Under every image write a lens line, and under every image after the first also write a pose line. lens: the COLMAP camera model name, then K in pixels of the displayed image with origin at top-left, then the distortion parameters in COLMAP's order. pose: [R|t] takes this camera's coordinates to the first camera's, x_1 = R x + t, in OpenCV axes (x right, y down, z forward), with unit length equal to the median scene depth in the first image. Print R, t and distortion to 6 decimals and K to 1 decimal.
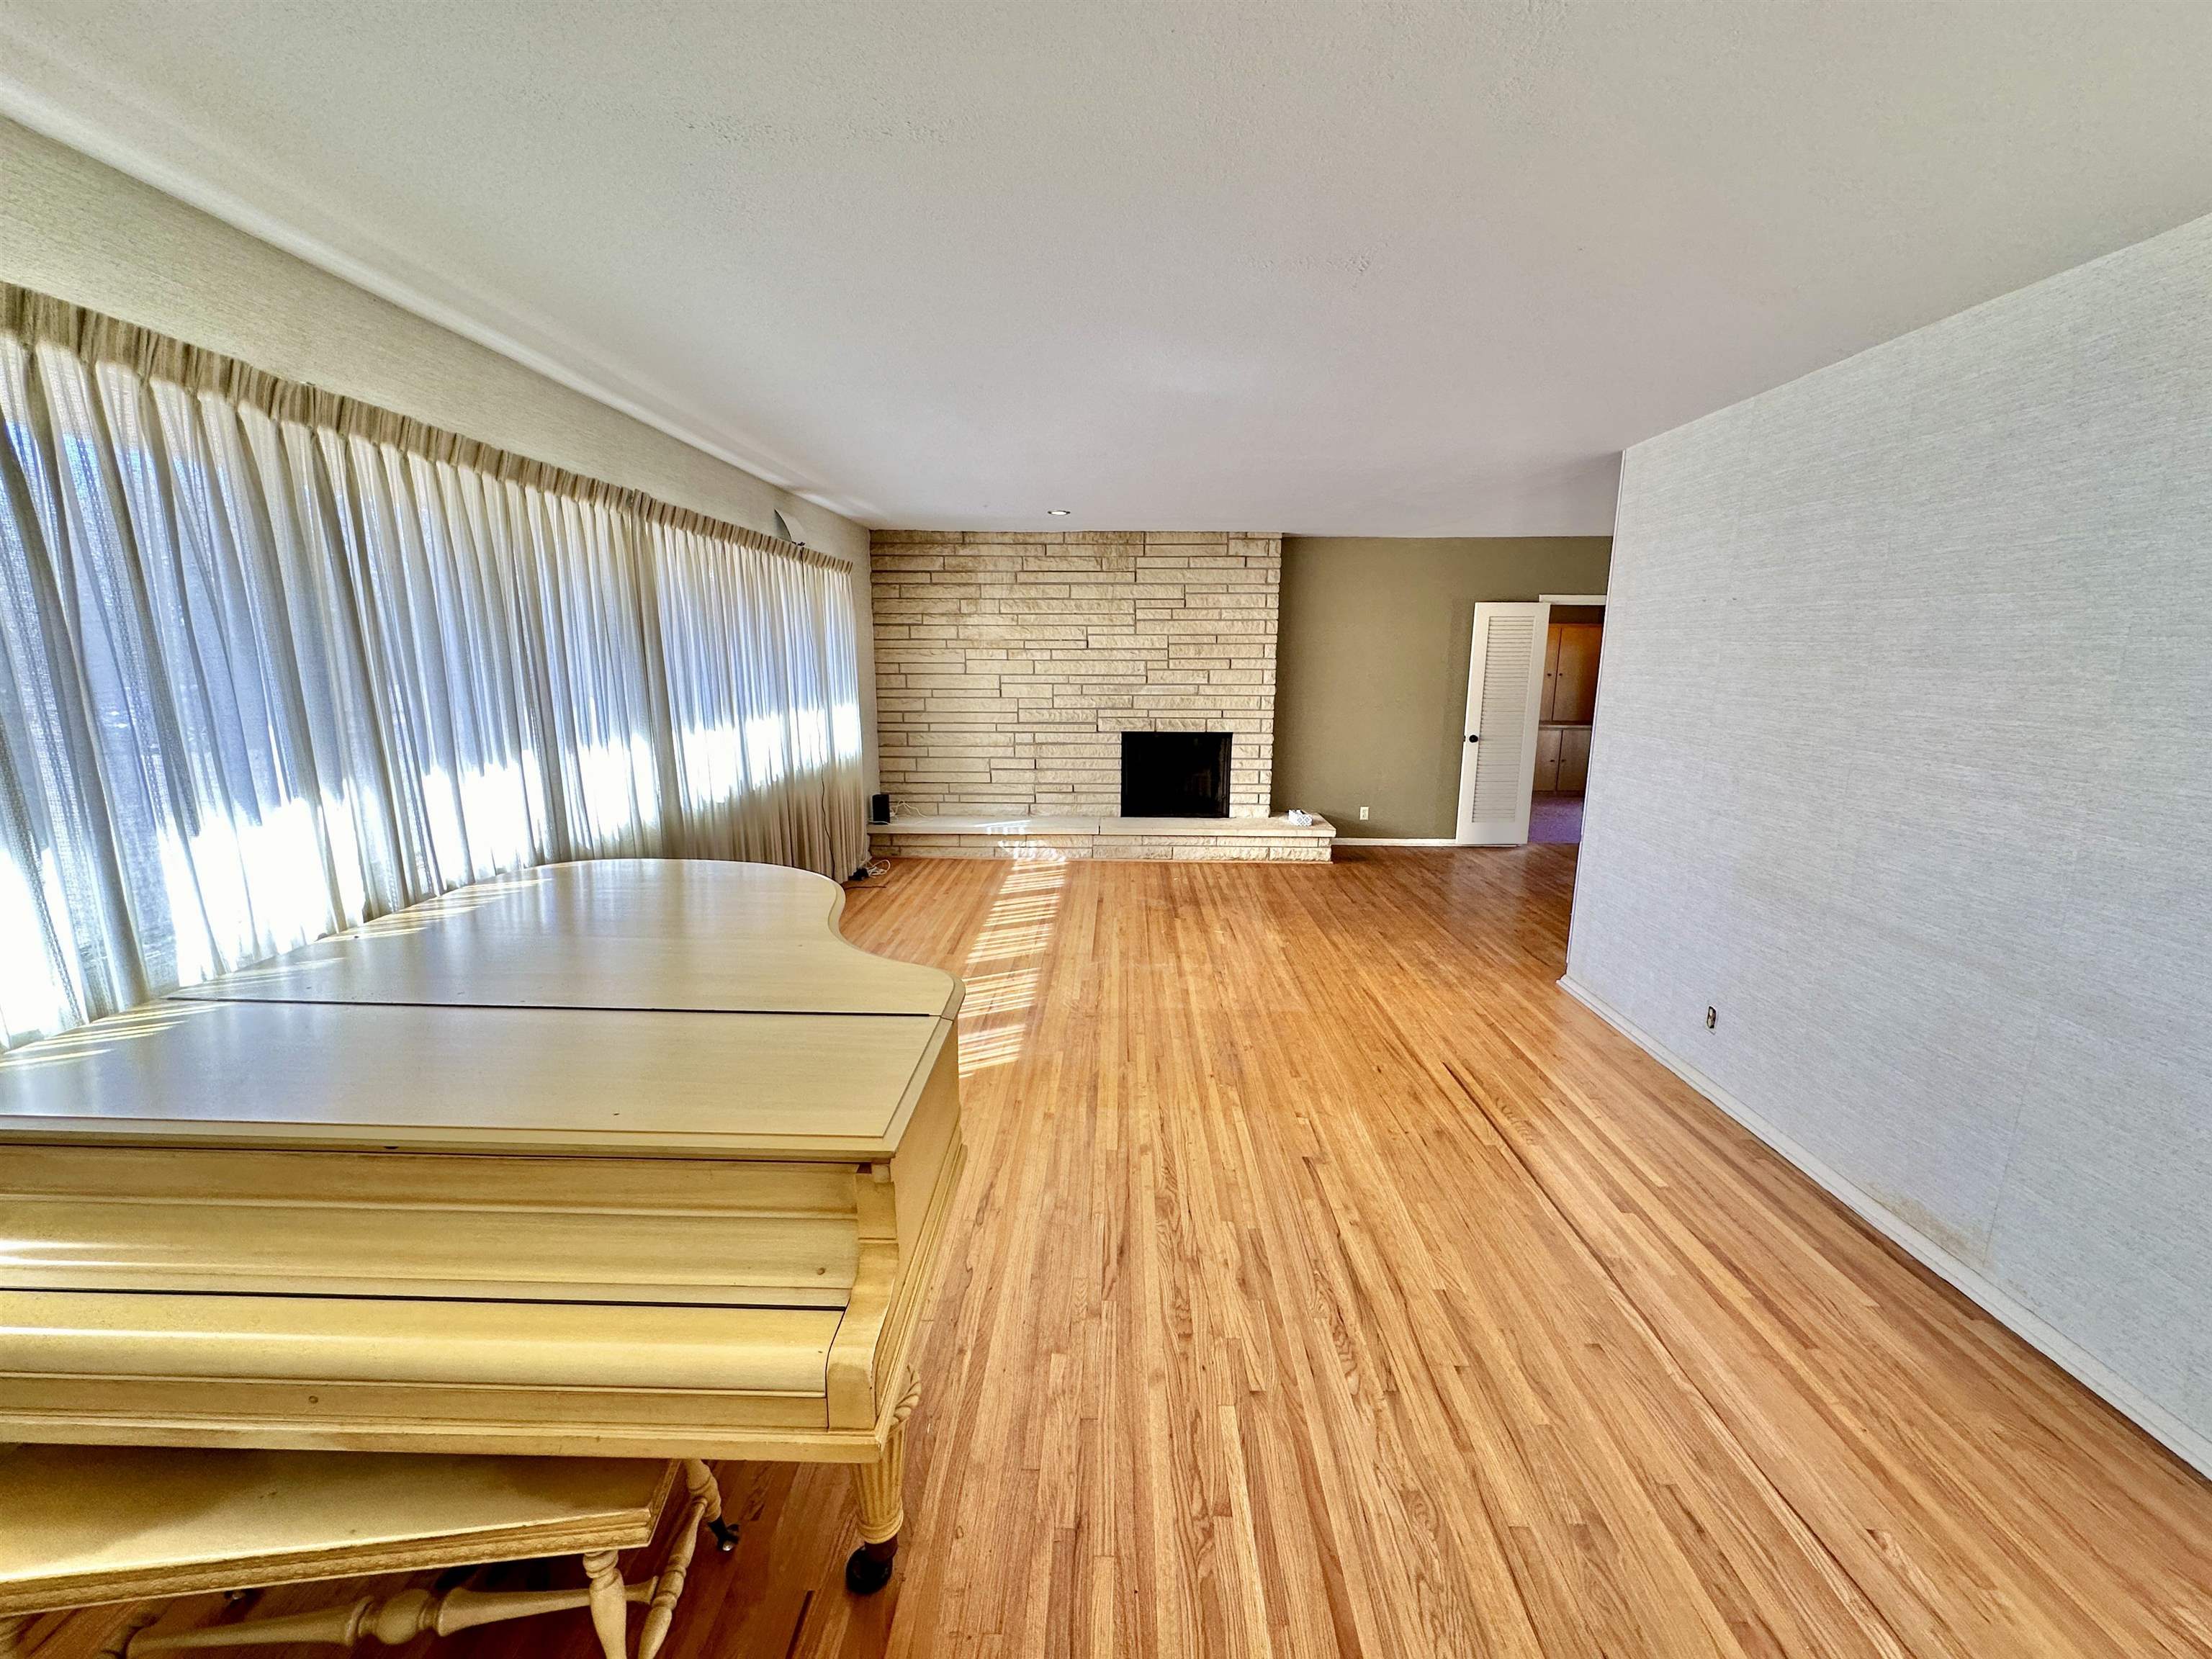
lens RADIAL K [[889.1, 0, 1103.6], [0, 889.1, 826.4], [0, 0, 1]] dist [0.005138, 0.000108]
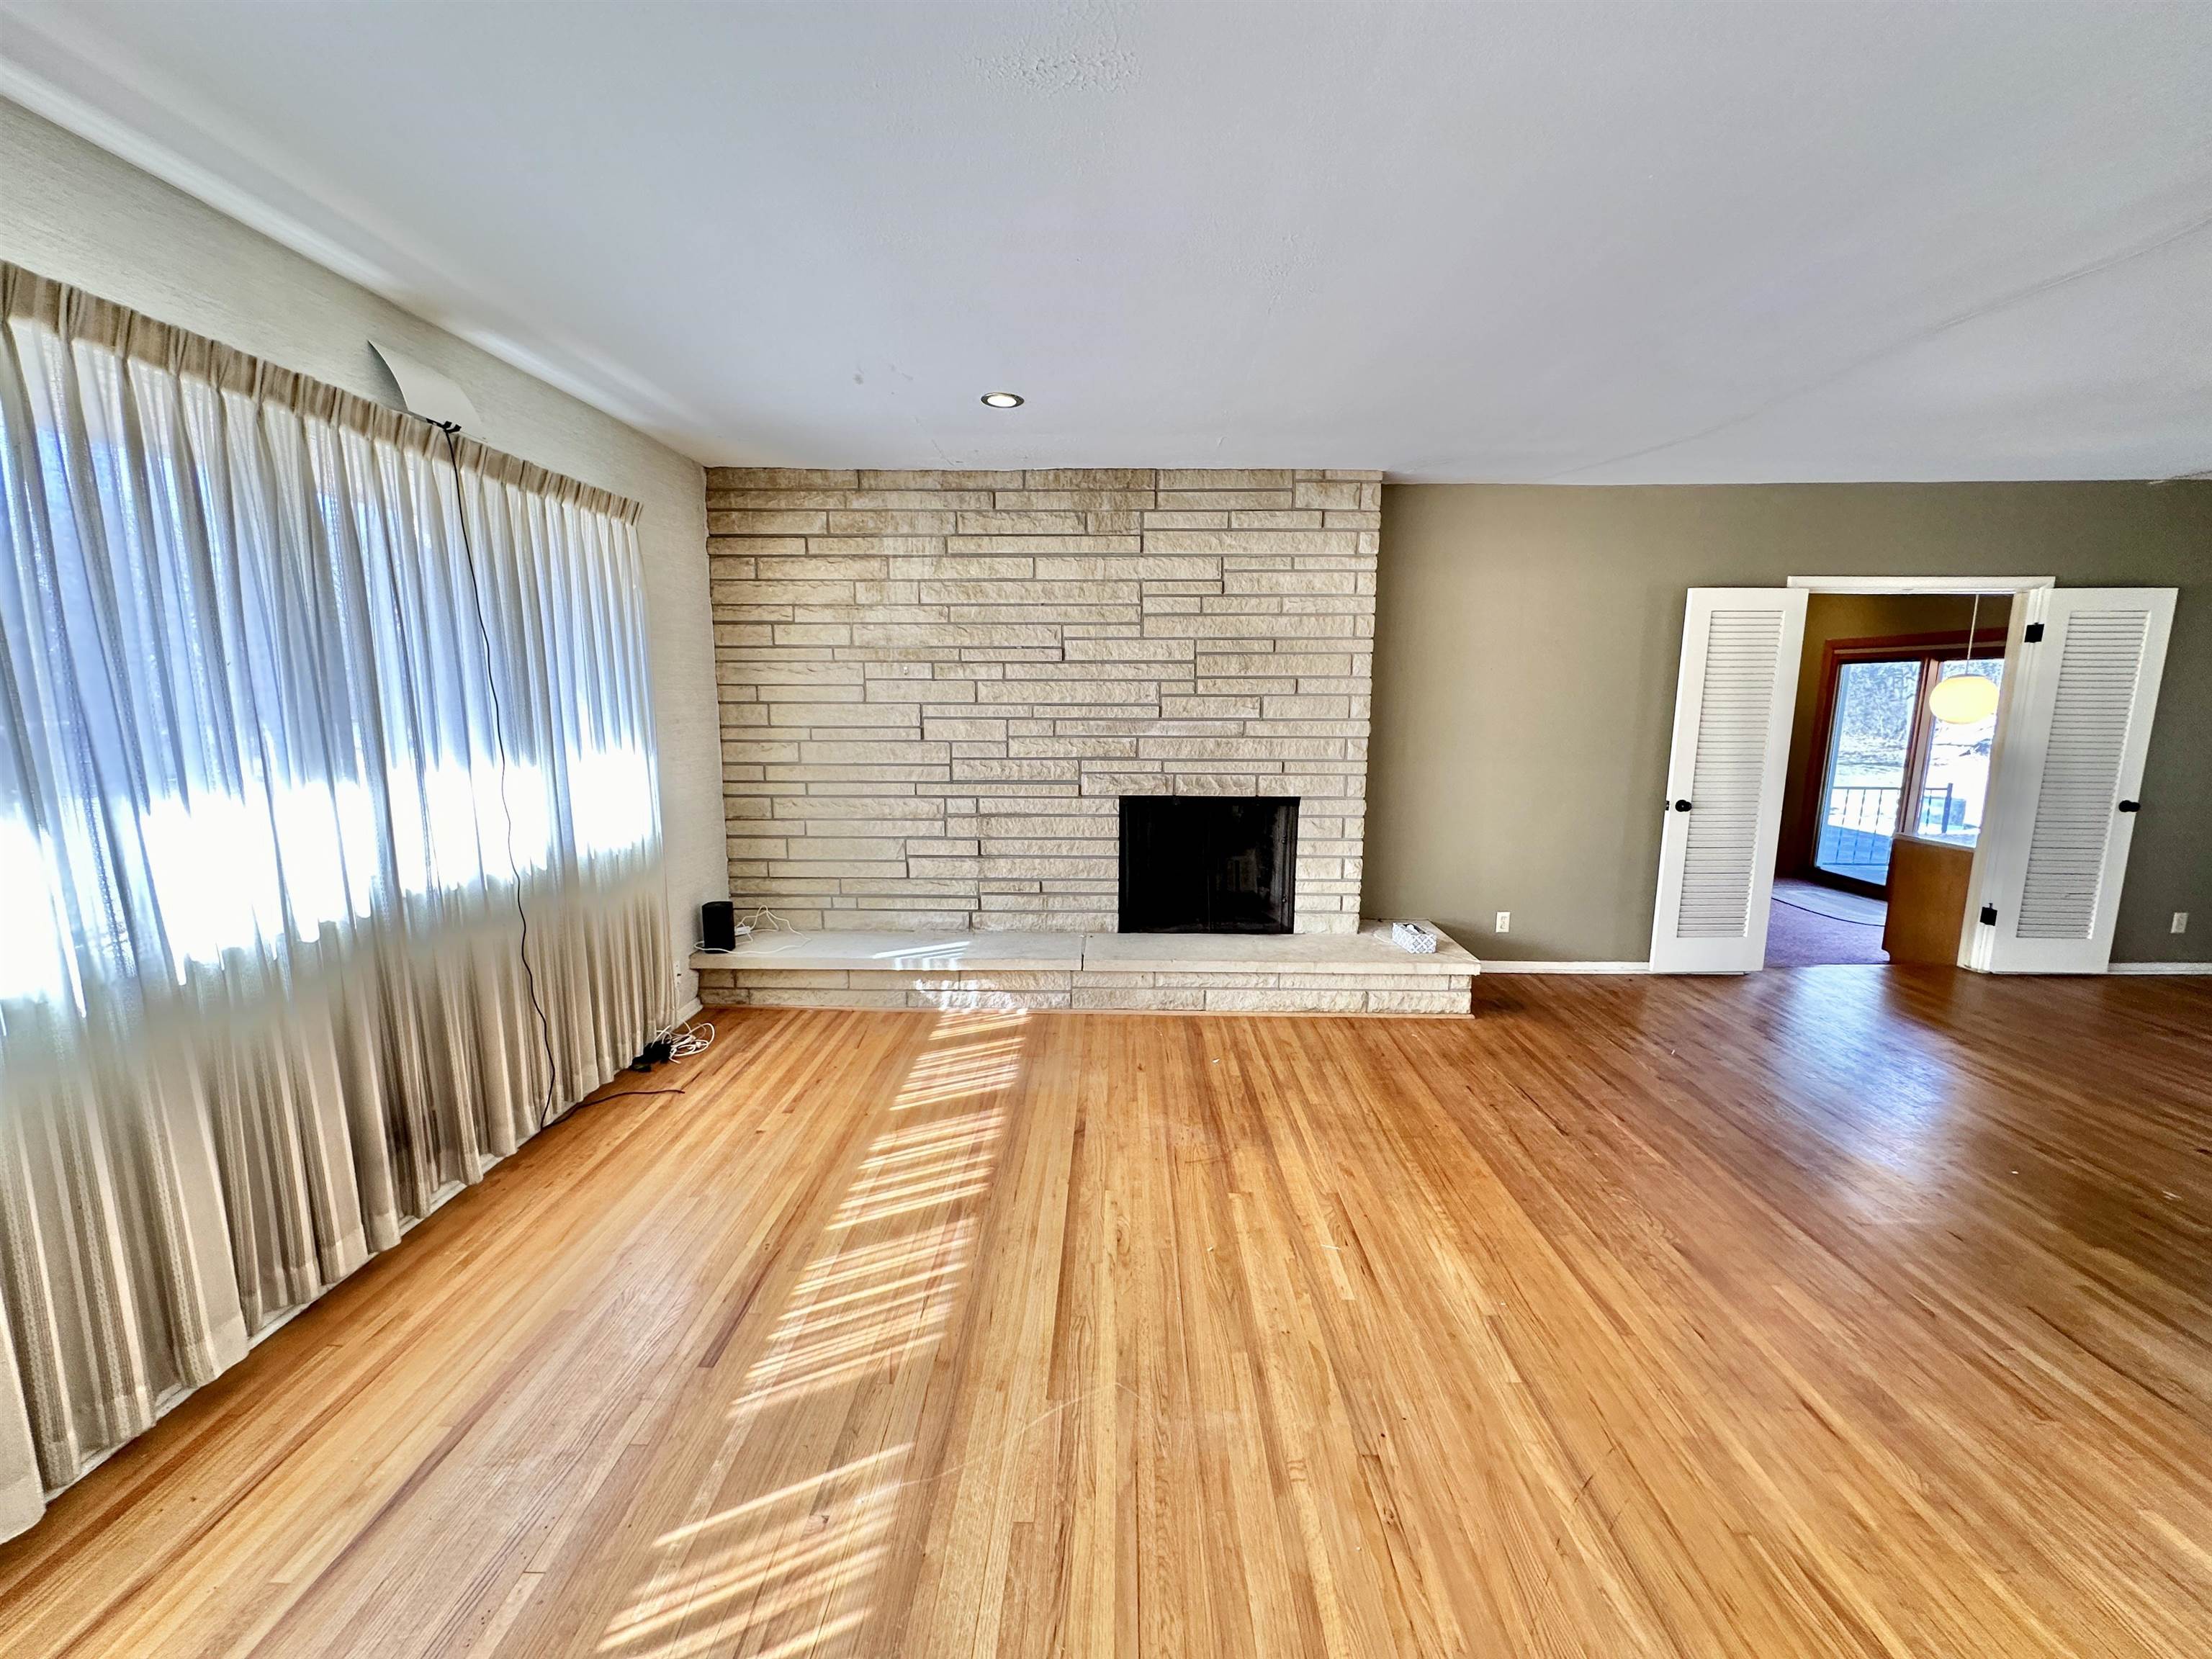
lens RADIAL K [[889.1, 0, 1103.6], [0, 889.1, 826.4], [0, 0, 1]] dist [0.005138, 0.000108]
pose [[0.999992, -0.001080, 0.003863, 0.007157], [0.001236, 0.999165, -0.040847, -0.062038], [-0.003816, 0.040851, 0.999158, 0.396870]]
